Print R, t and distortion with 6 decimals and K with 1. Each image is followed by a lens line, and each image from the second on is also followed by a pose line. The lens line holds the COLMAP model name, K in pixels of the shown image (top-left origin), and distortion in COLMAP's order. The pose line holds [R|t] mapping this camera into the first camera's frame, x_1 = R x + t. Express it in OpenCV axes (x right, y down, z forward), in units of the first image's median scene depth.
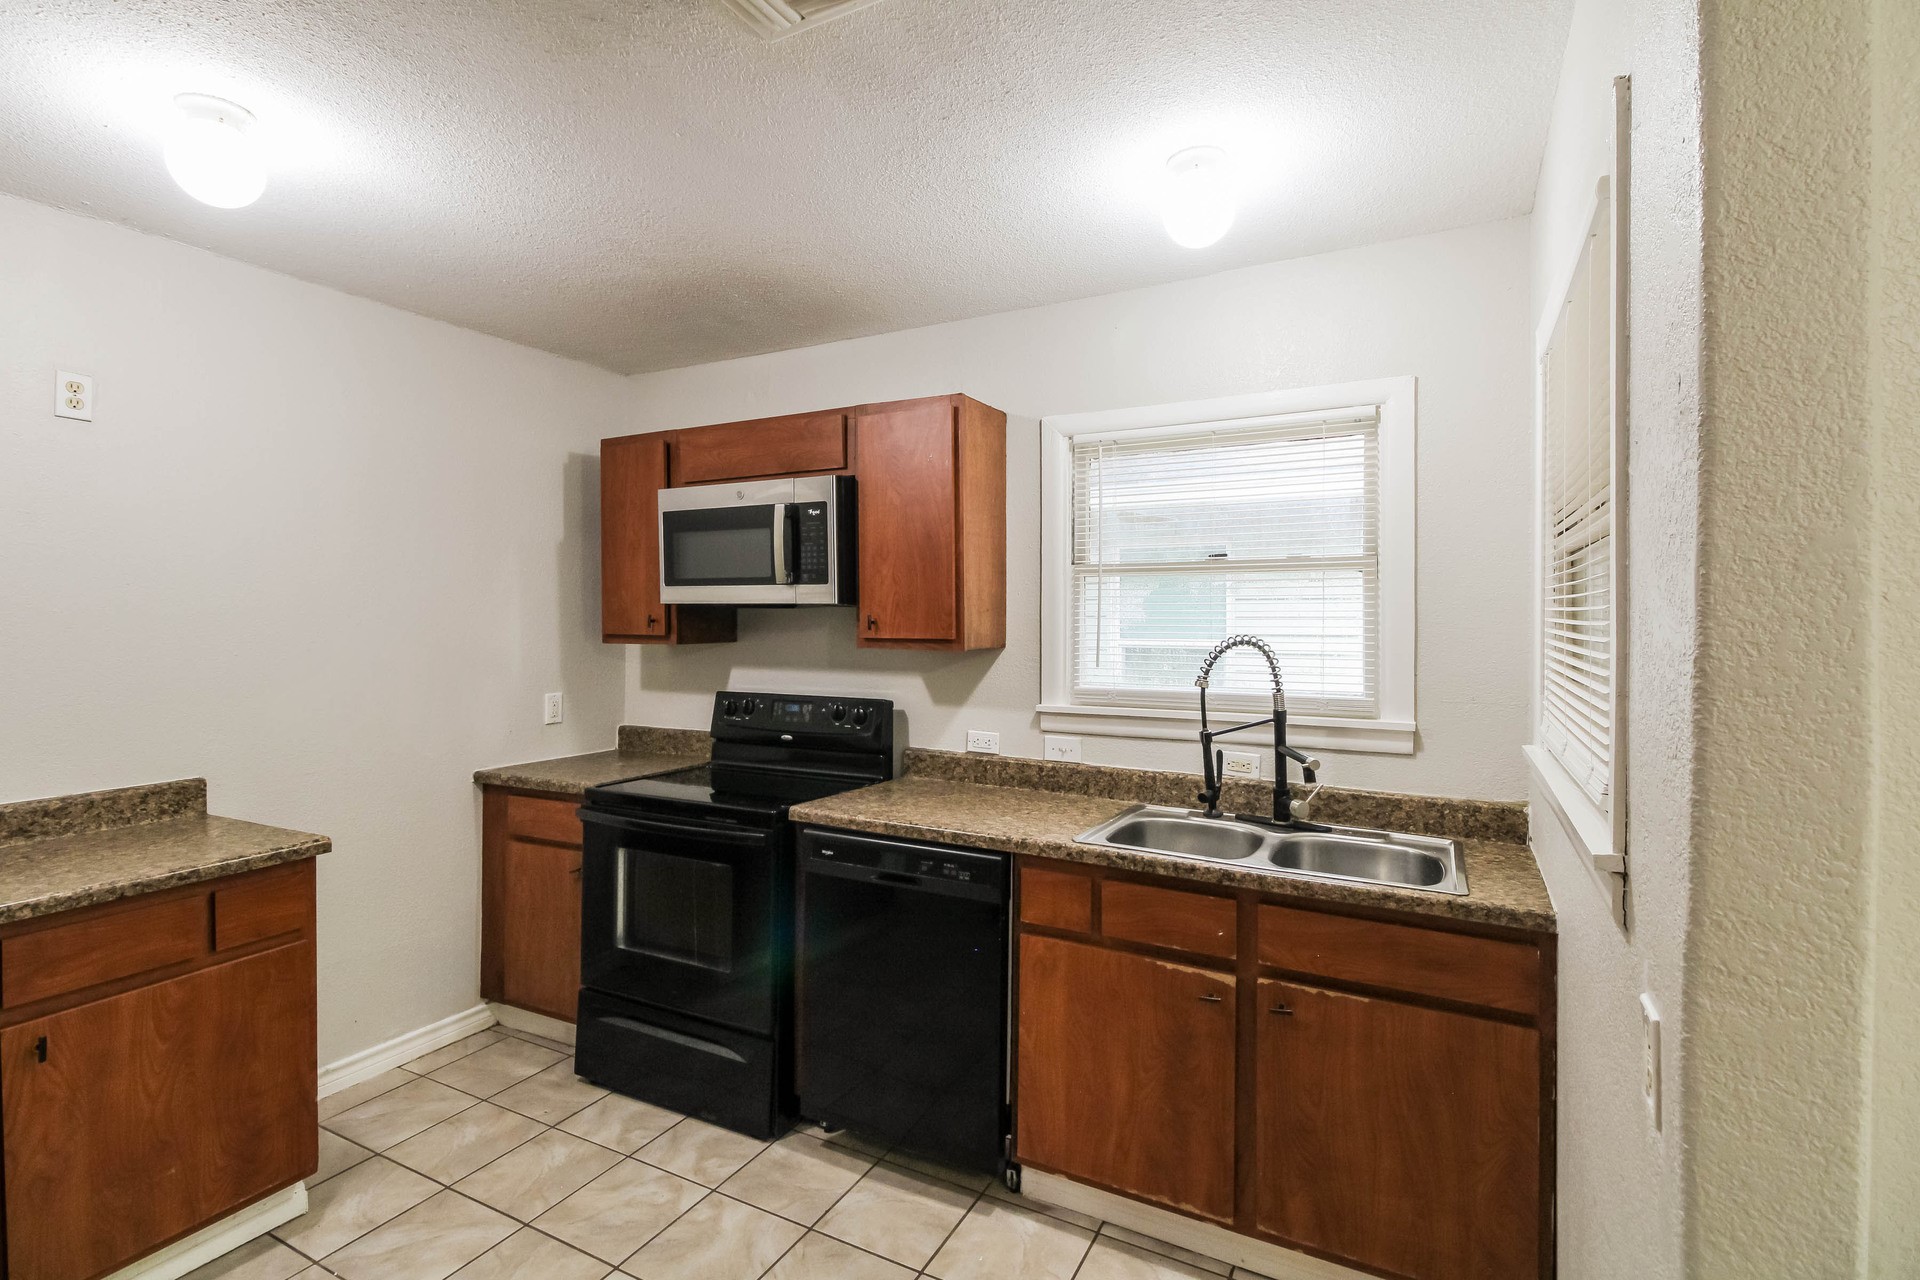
lens RADIAL K [[892.7, 0, 1007.3], [0, 892.7, 618.1], [0, 0, 1]] dist [-0.000112, -0.005889]
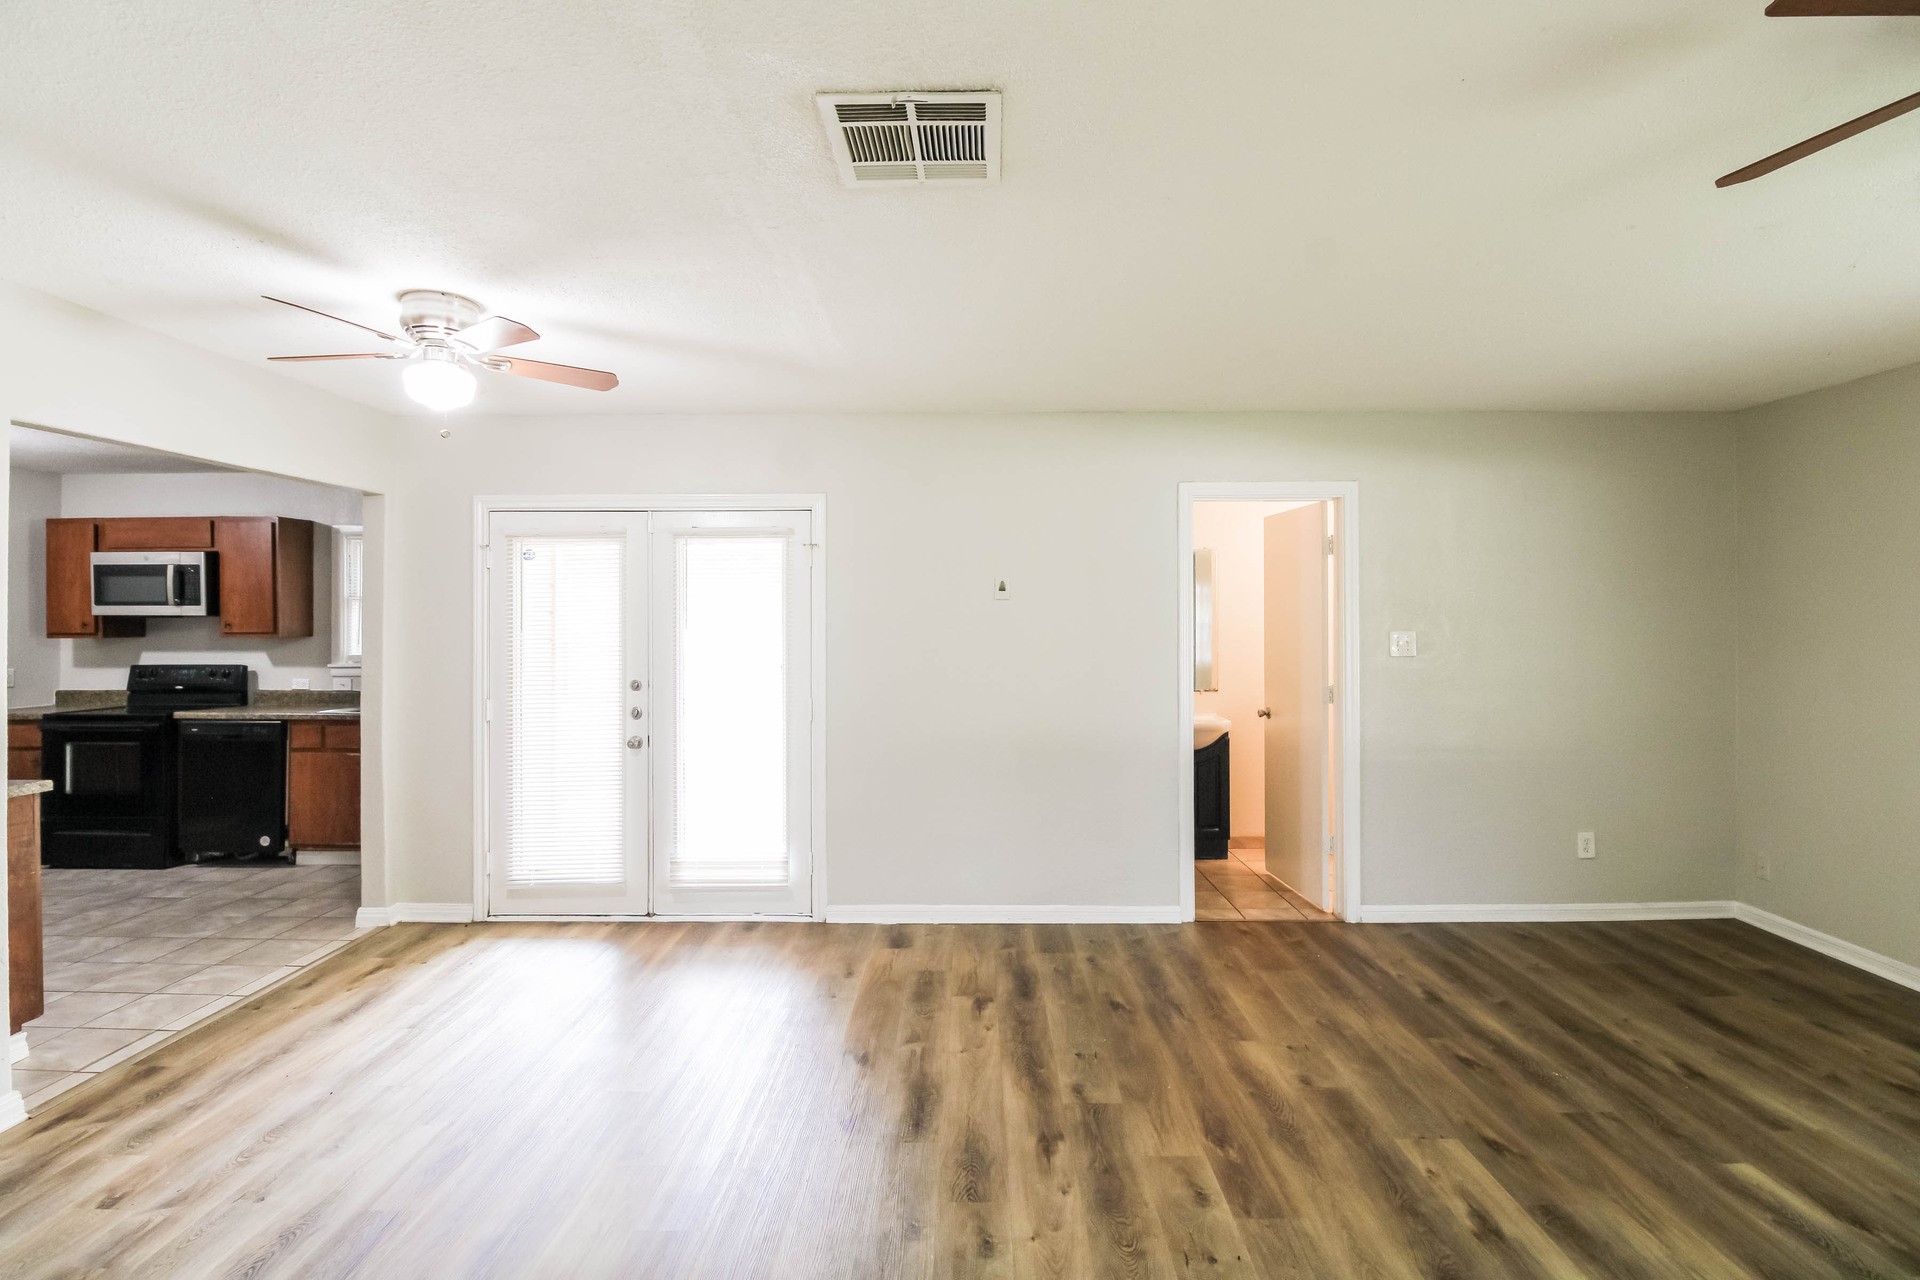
lens RADIAL K [[887.6, 0, 966.6], [0, 887.6, 618.5], [0, 0, 1]] dist [-0.002351, -0.009280]
pose [[0.904399, -0.003065, 0.426678, 0.471582], [0.006877, 0.999949, -0.007393, 0.016459], [-0.426633, 0.009621, 0.904374, -1.408707]]
